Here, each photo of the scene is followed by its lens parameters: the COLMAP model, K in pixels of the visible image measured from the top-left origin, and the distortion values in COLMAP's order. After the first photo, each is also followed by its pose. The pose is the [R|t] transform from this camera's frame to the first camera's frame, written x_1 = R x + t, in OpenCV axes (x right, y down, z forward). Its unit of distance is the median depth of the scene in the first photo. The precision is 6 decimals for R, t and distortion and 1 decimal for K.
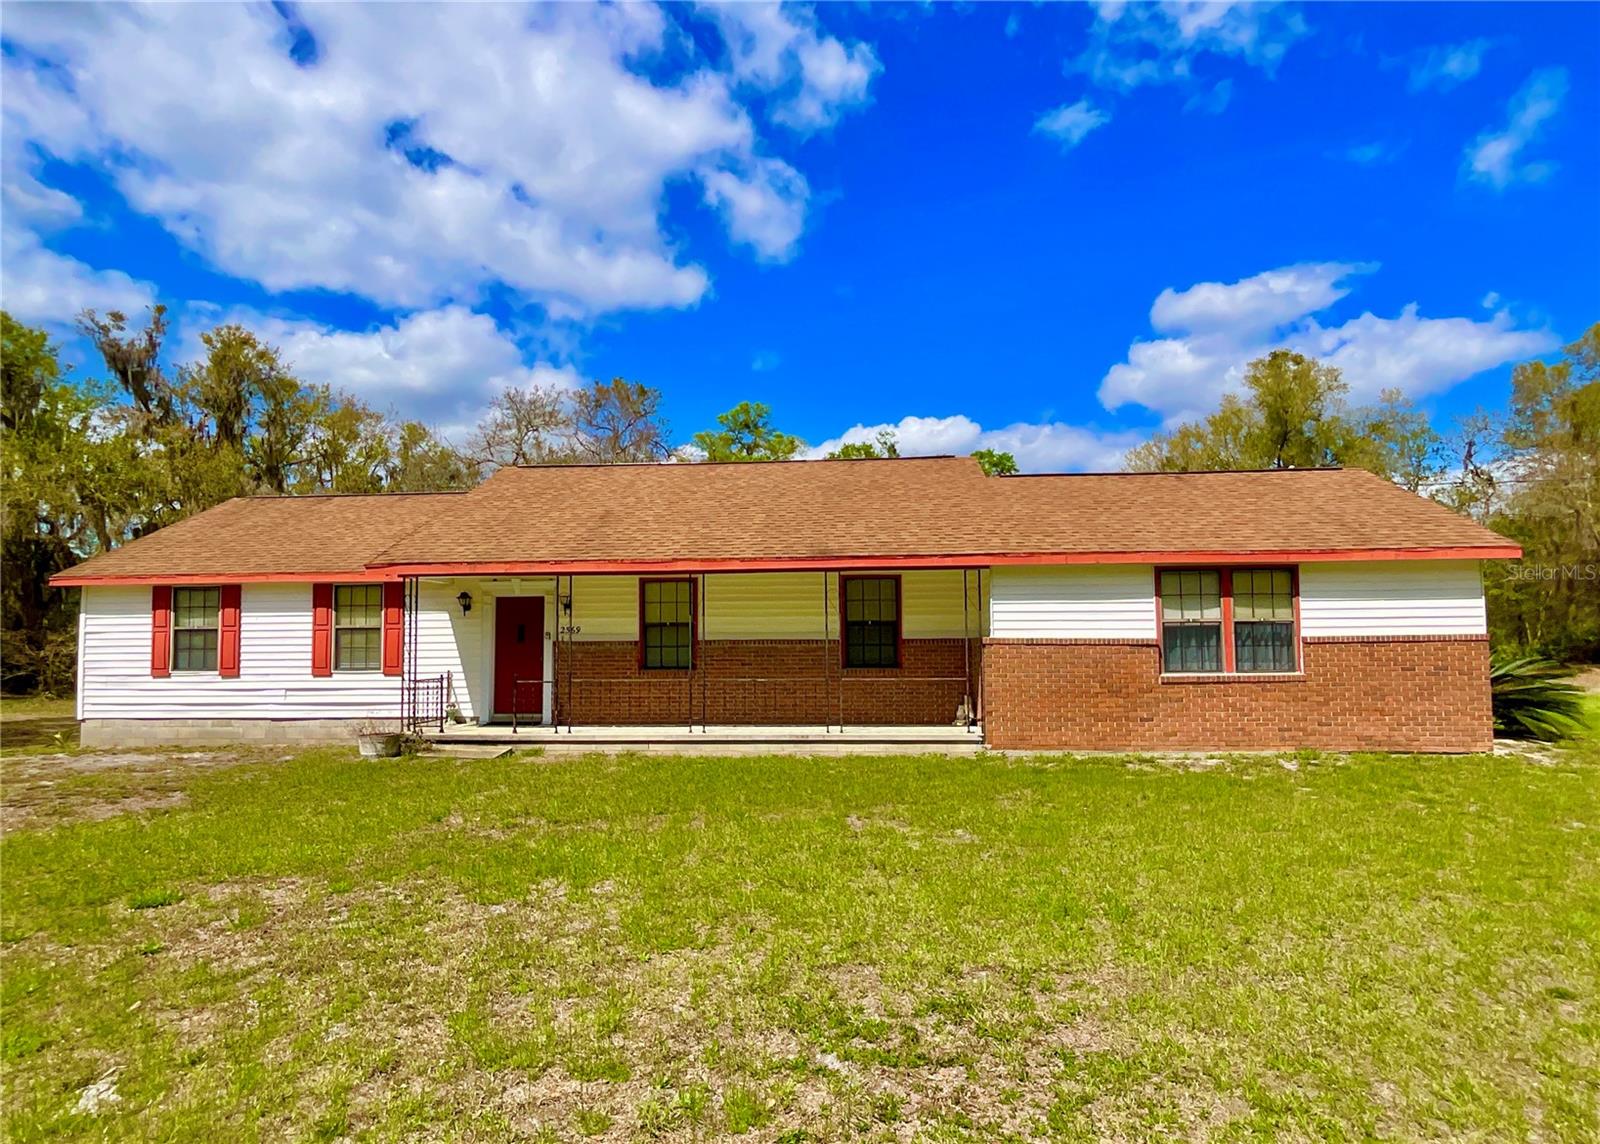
lens RADIAL K [[806.0, 0, 804.2], [0, 806.0, 592.7], [0, 0, 1]] dist [-0.001049, 0.000091]
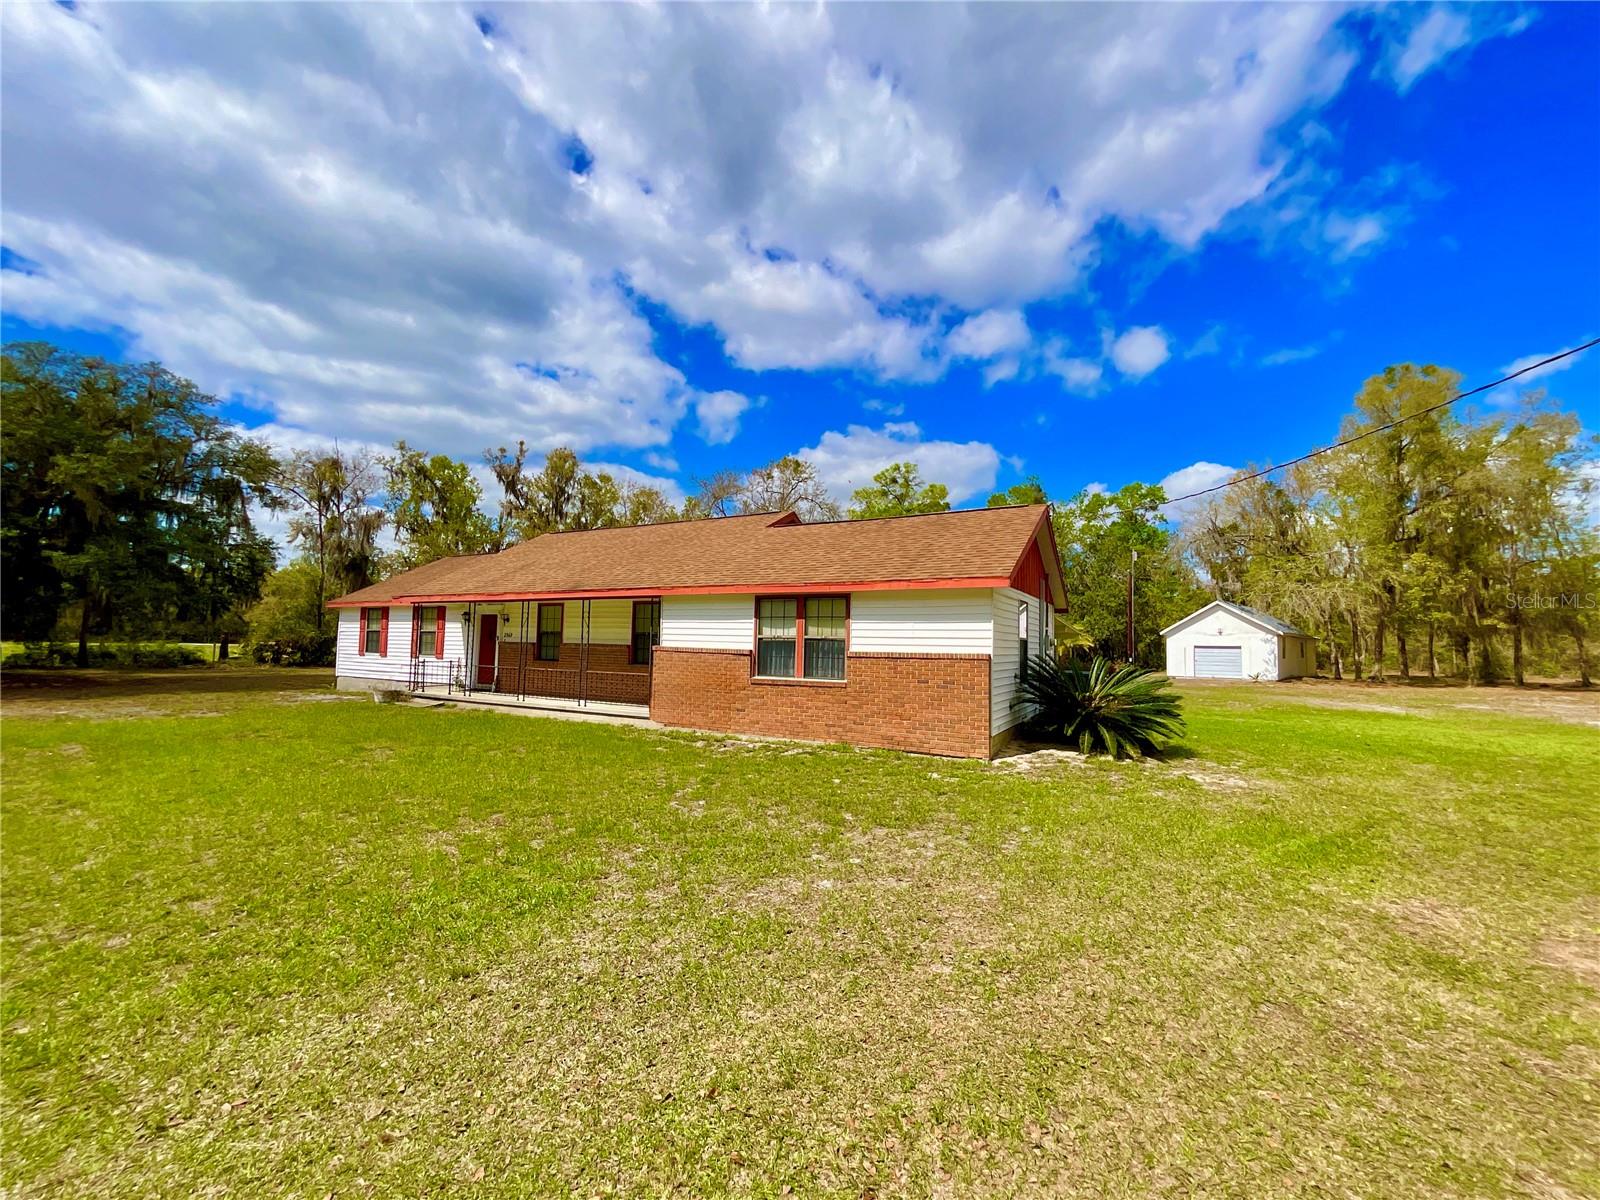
lens RADIAL K [[644.8, 0, 800.0], [0, 644.8, 600.0], [0, 0, 1]] dist [-0.001530, 0.000022]
pose [[0.908059, -0.001701, -0.418839, 0.806166], [-0.006240, 0.999826, -0.017591, -0.005819], [0.418796, 0.018587, 0.907890, 0.055913]]
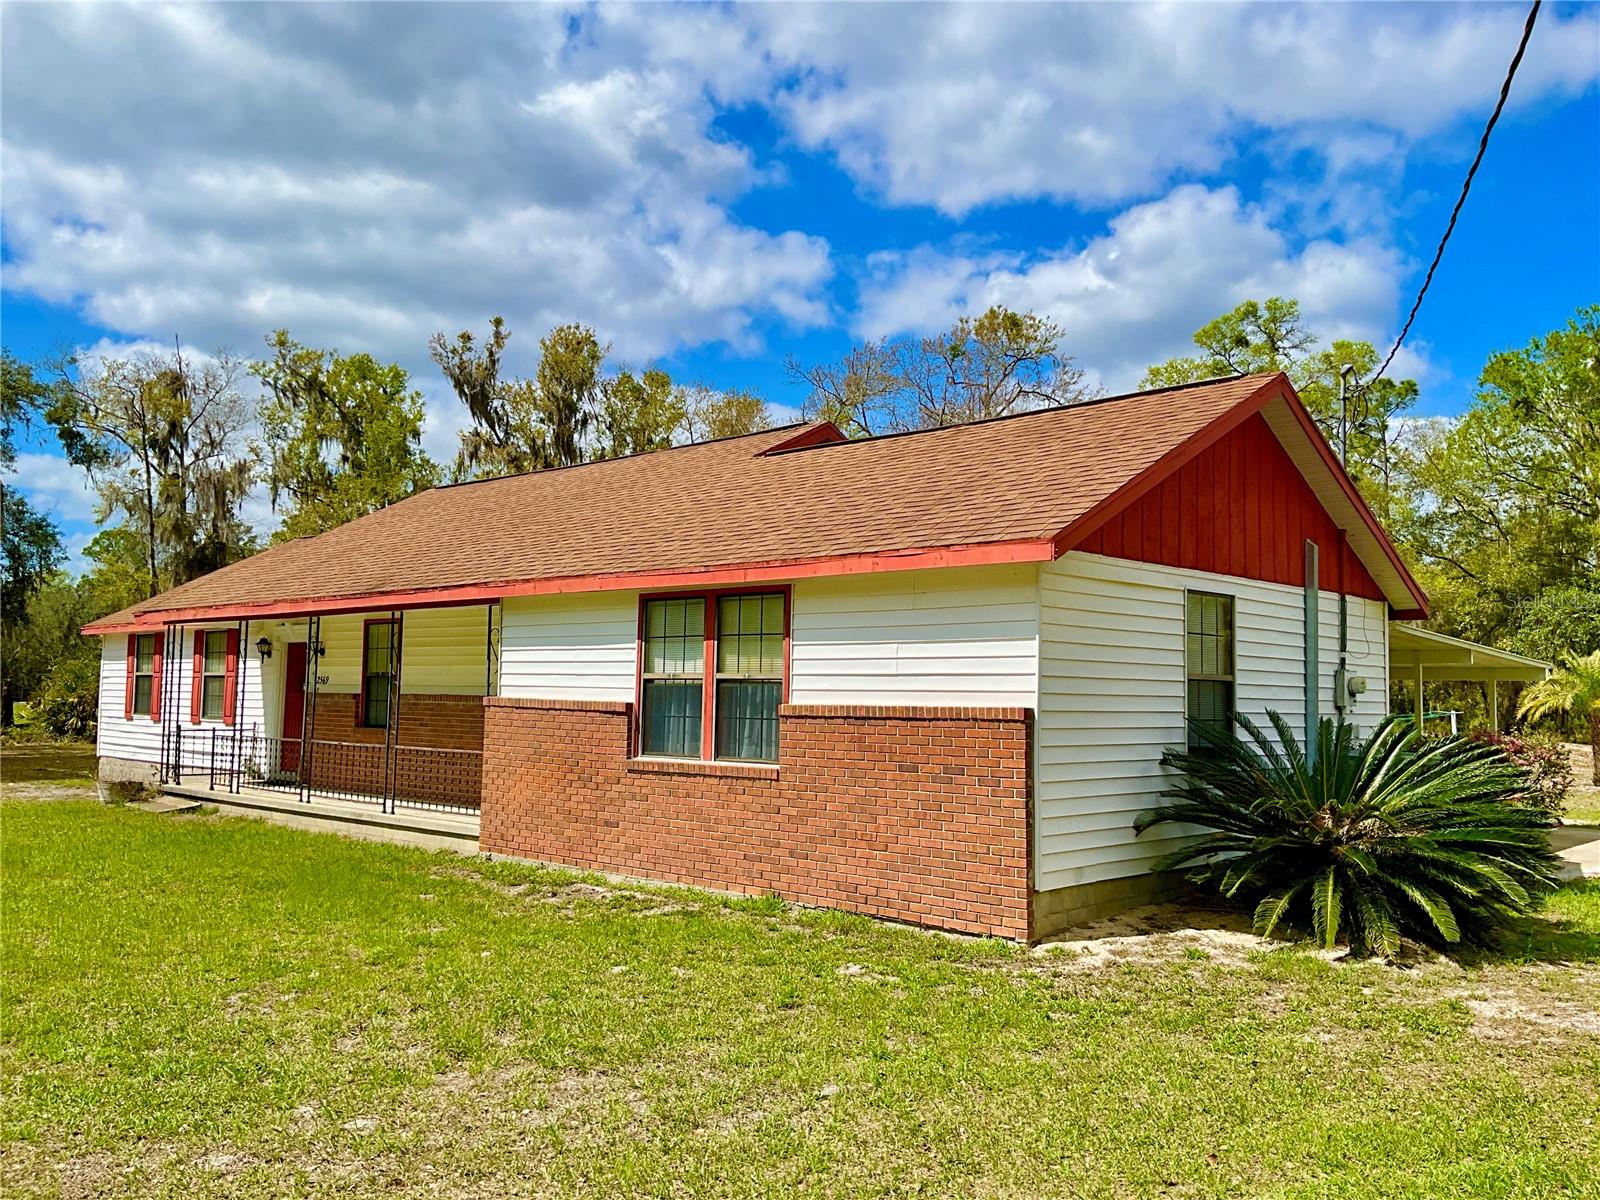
lens RADIAL K [[1313.1, 0, 800.0], [0, 1313.1, 600.0], [0, 0, 1]] dist [0.043565, -0.006550]
pose [[0.774968, -0.024250, -0.631535, 1.036468], [0.009813, 0.999605, -0.026342, 0.001951], [0.631924, 0.014217, 0.774900, 0.210910]]
